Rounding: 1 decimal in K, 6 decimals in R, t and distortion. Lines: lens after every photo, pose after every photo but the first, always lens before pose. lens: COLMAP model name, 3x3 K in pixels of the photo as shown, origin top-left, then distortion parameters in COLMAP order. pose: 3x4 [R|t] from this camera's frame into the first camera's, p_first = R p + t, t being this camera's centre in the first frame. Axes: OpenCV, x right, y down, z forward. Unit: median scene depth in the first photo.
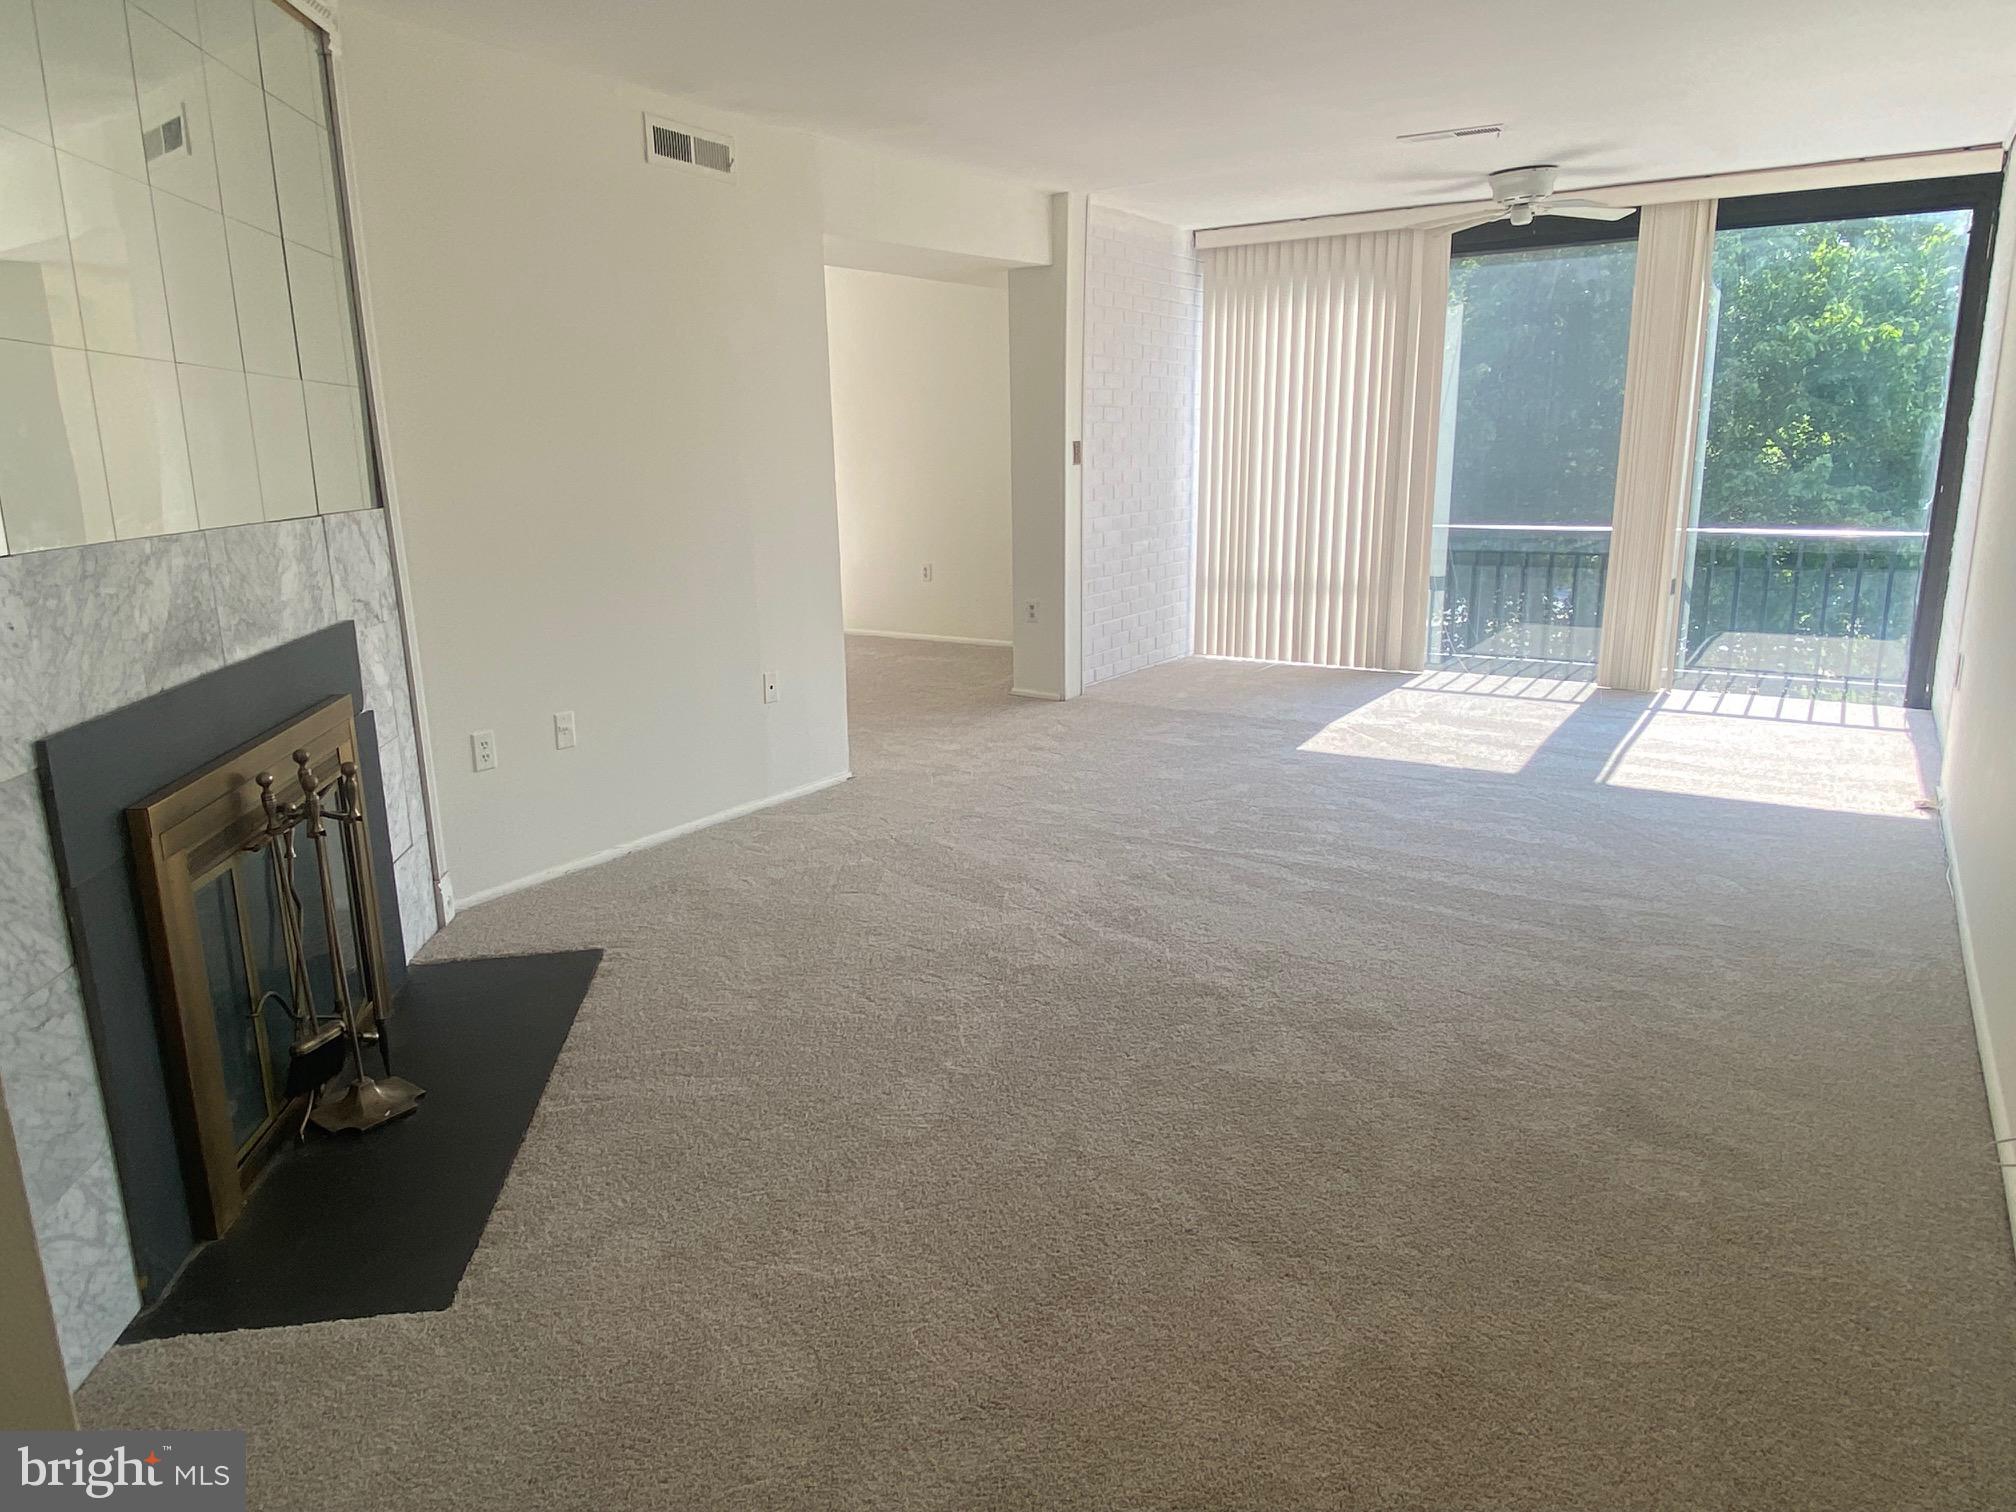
lens RADIAL K [[1299.6, 0, 1004.5], [0, 1299.6, 757.3], [0, 0, 1]] dist [0.029162, -0.035009]
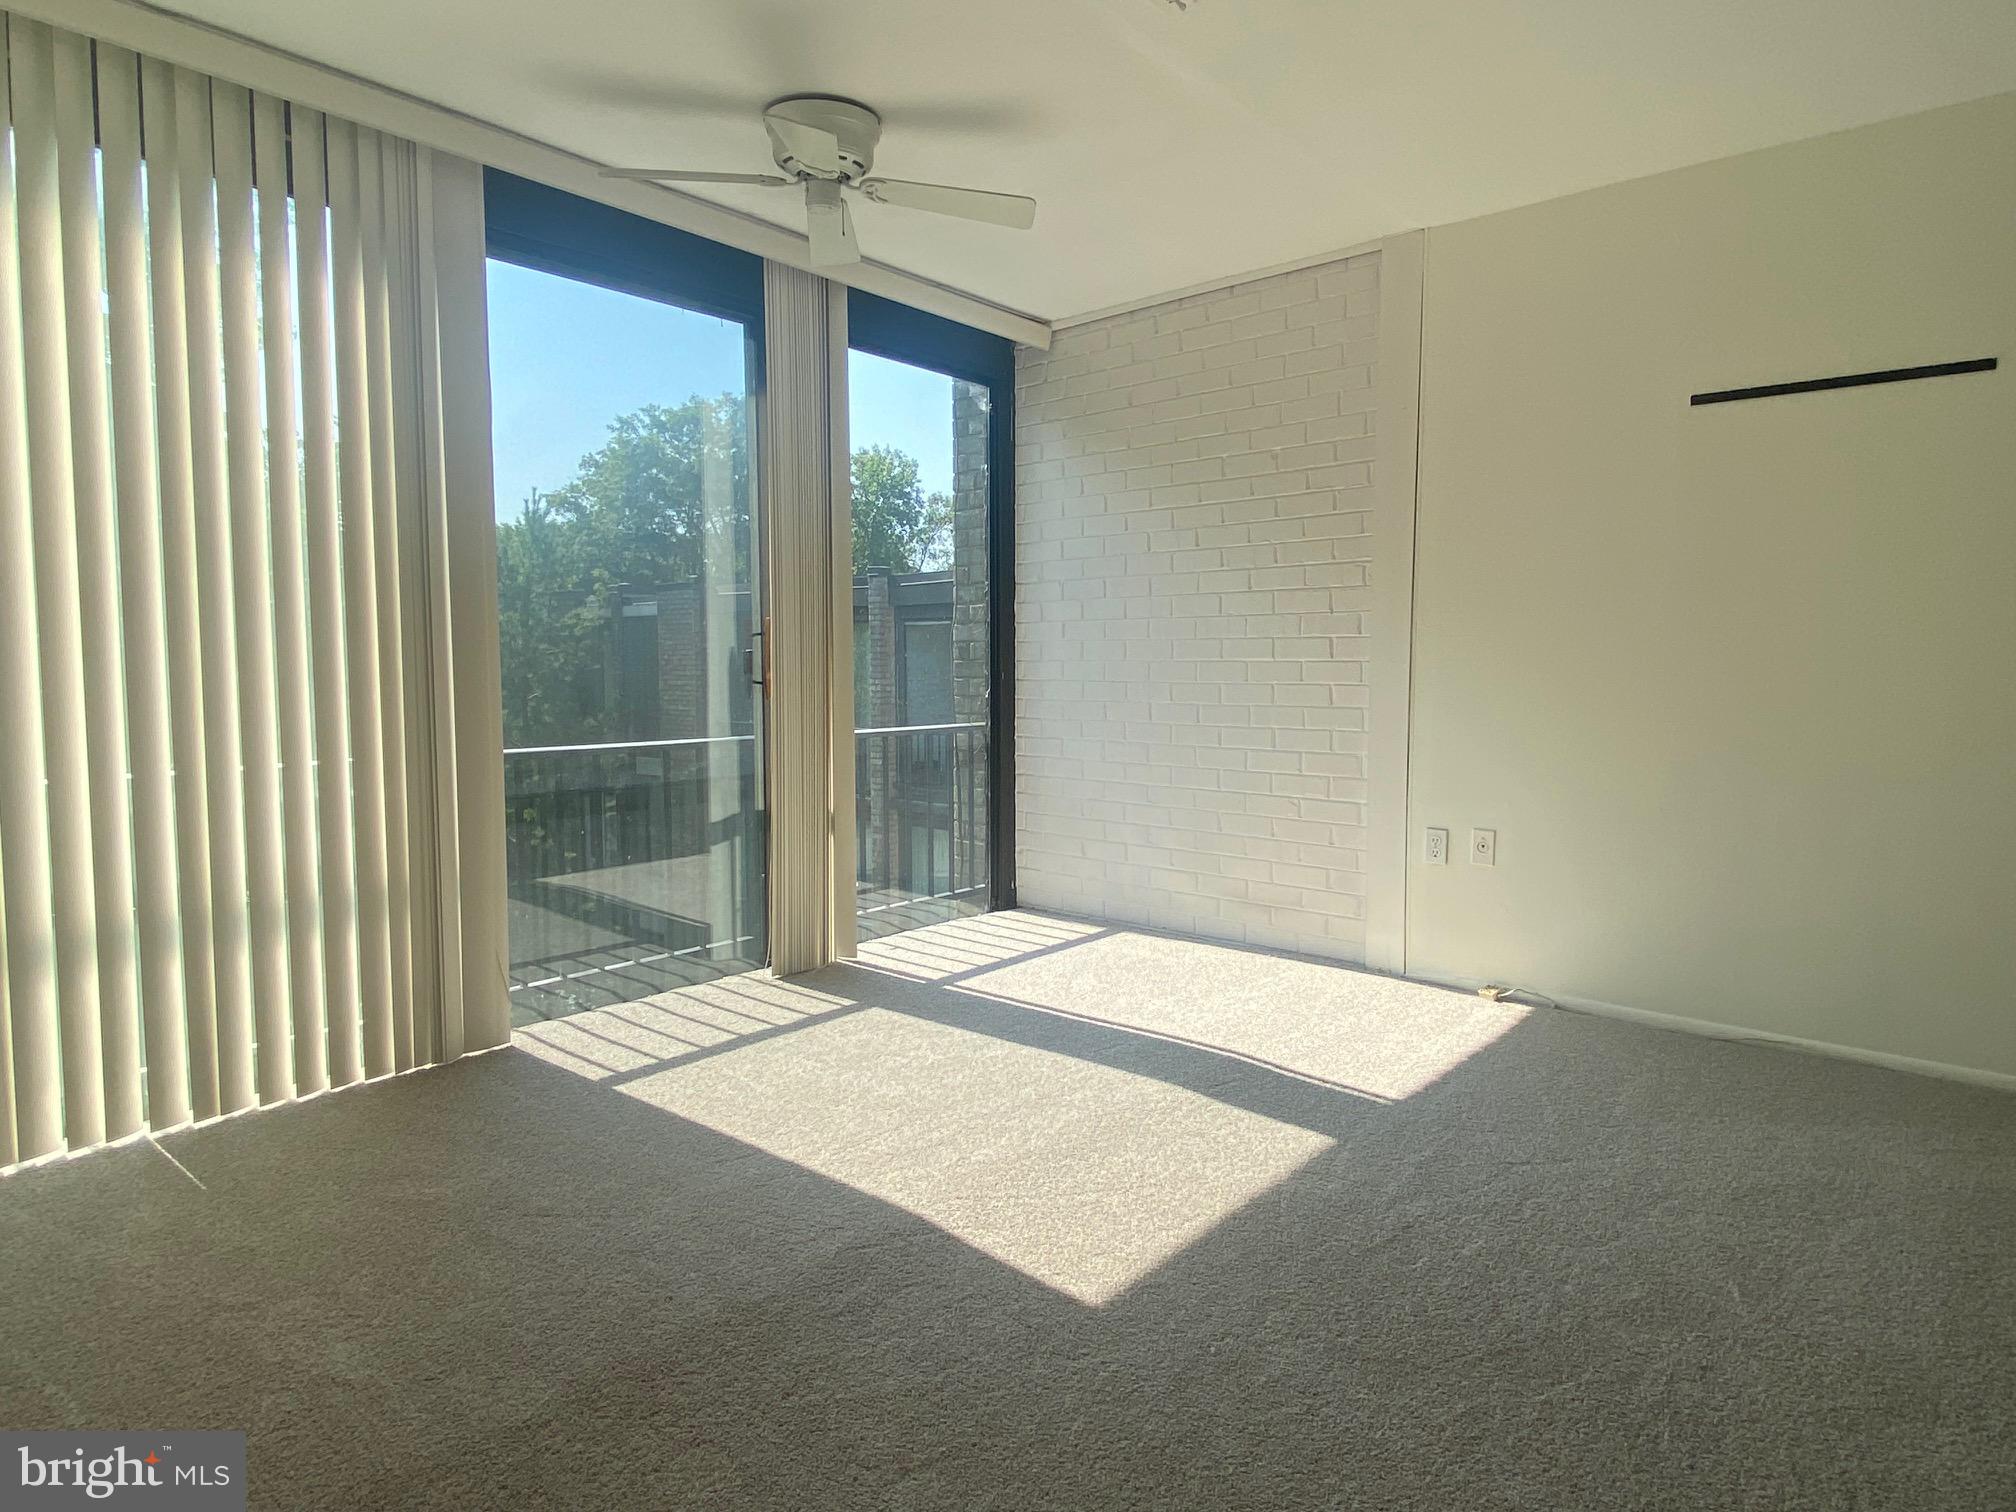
lens RADIAL K [[1148.5, 0, 1006.8], [0, 1148.5, 750.8], [0, 0, 1]] dist [0.028605, -0.037616]
pose [[0.147535, -0.054880, 0.987533, -0.086325], [0.228604, 0.973315, 0.019937, -0.149805], [-0.962275, 0.222812, 0.156144, 0.785117]]
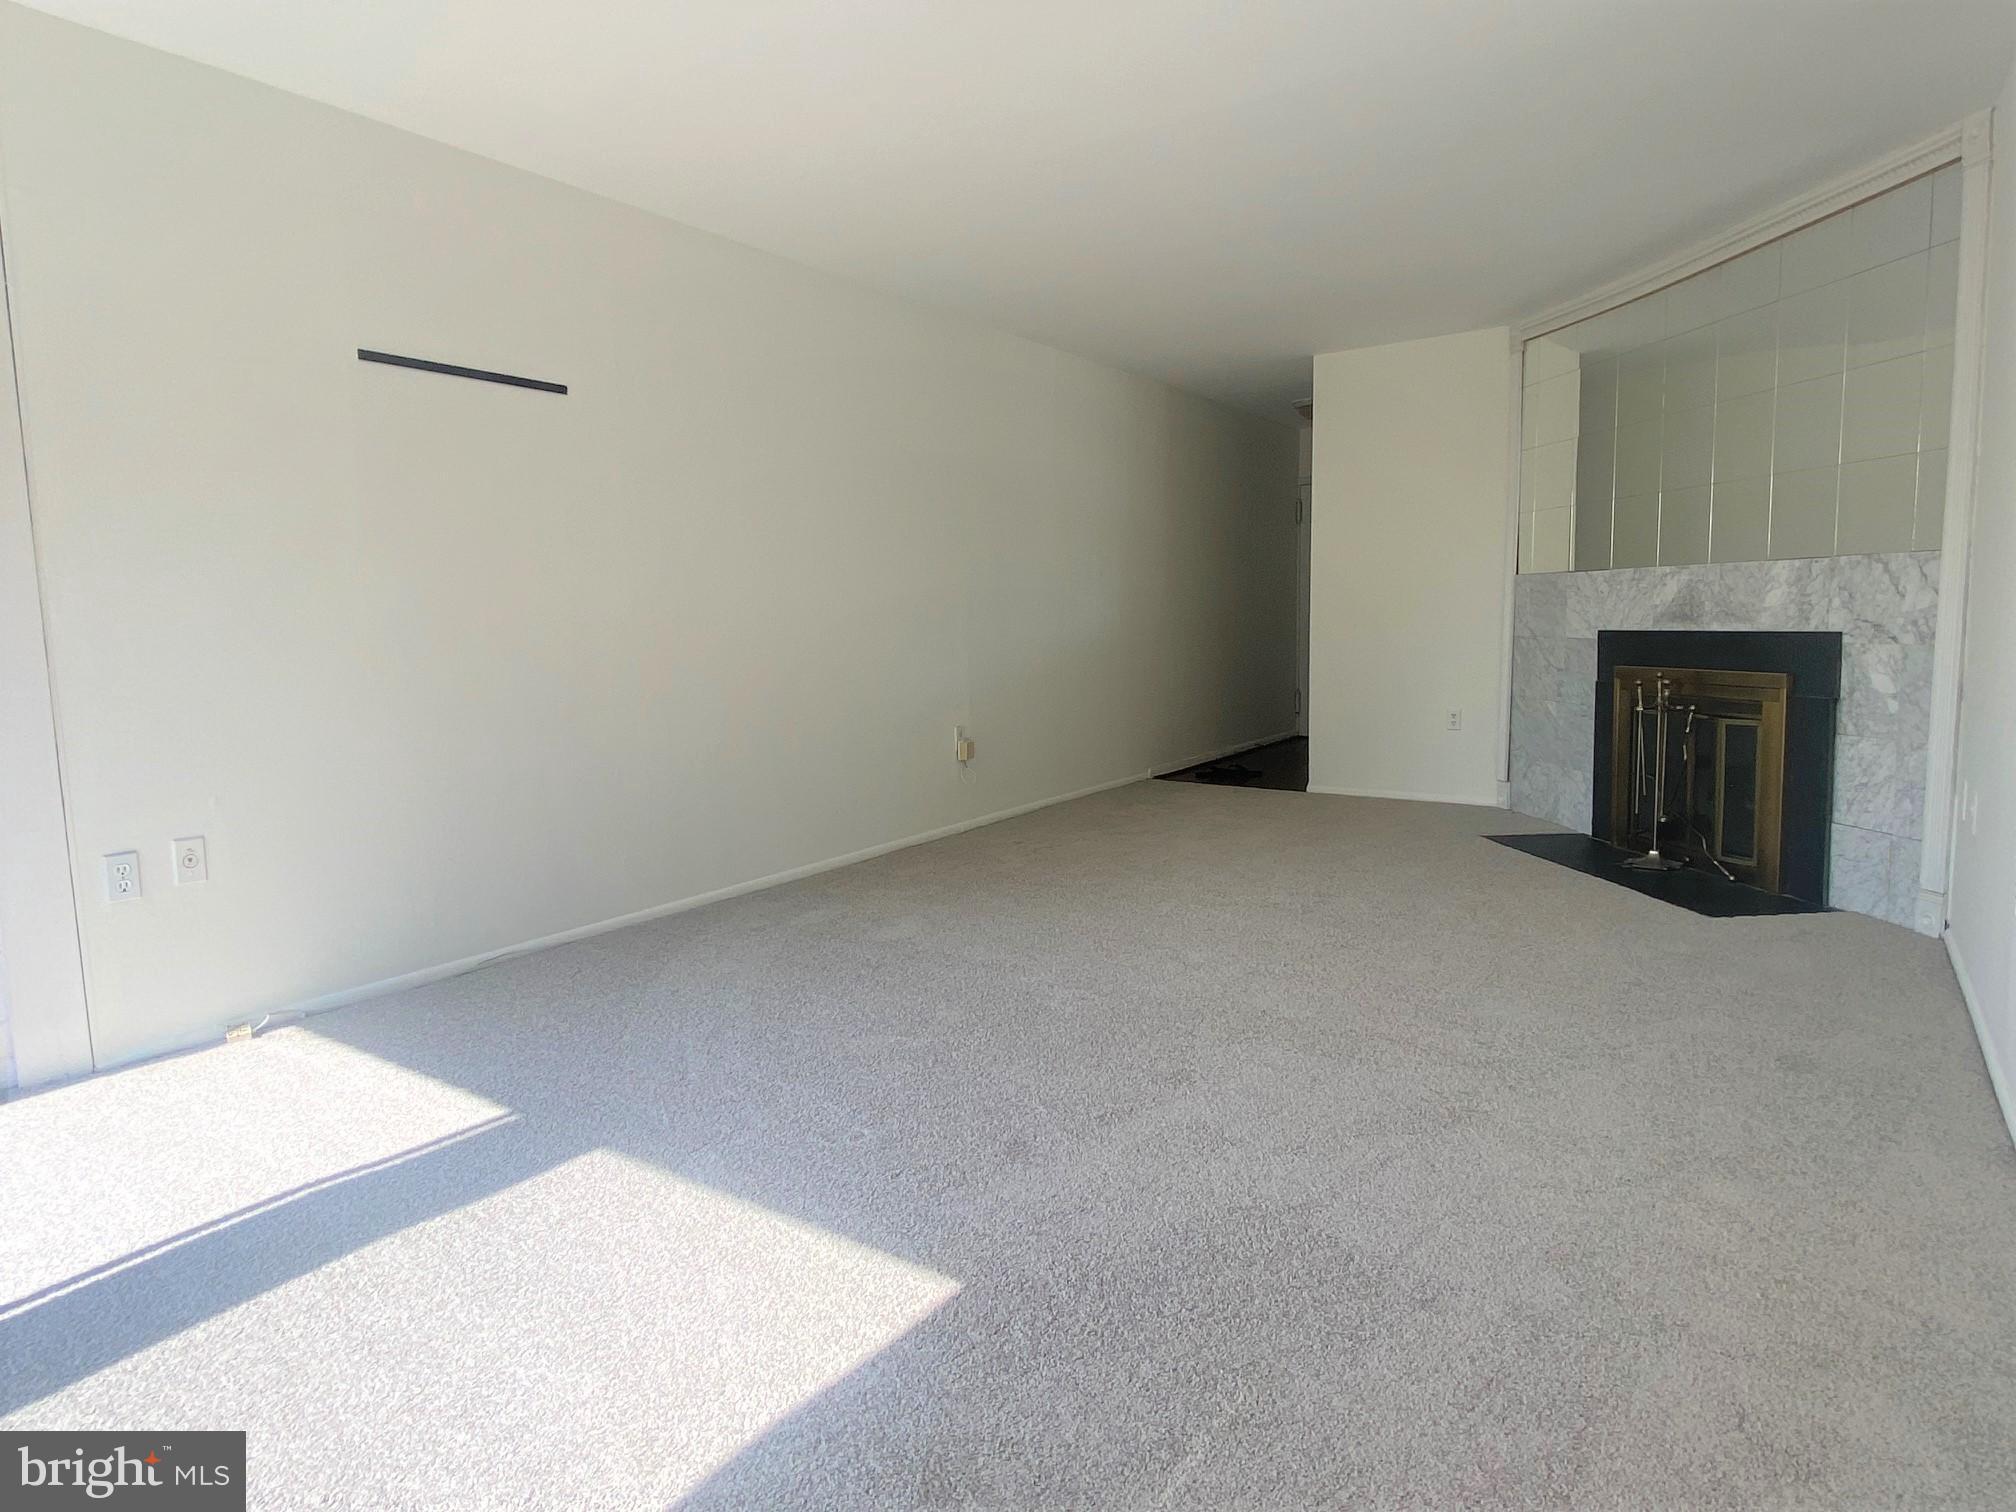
lens RADIAL K [[1156.4, 0, 1002.3], [0, 1156.4, 744.5], [0, 0, 1]] dist [0.068830, -0.061417]
pose [[-0.998463, 0.038548, 0.039815, 0.159703], [0.049819, 0.939036, 0.340190, -0.216828], [-0.024274, 0.341651, -0.939514, 1.049681]]
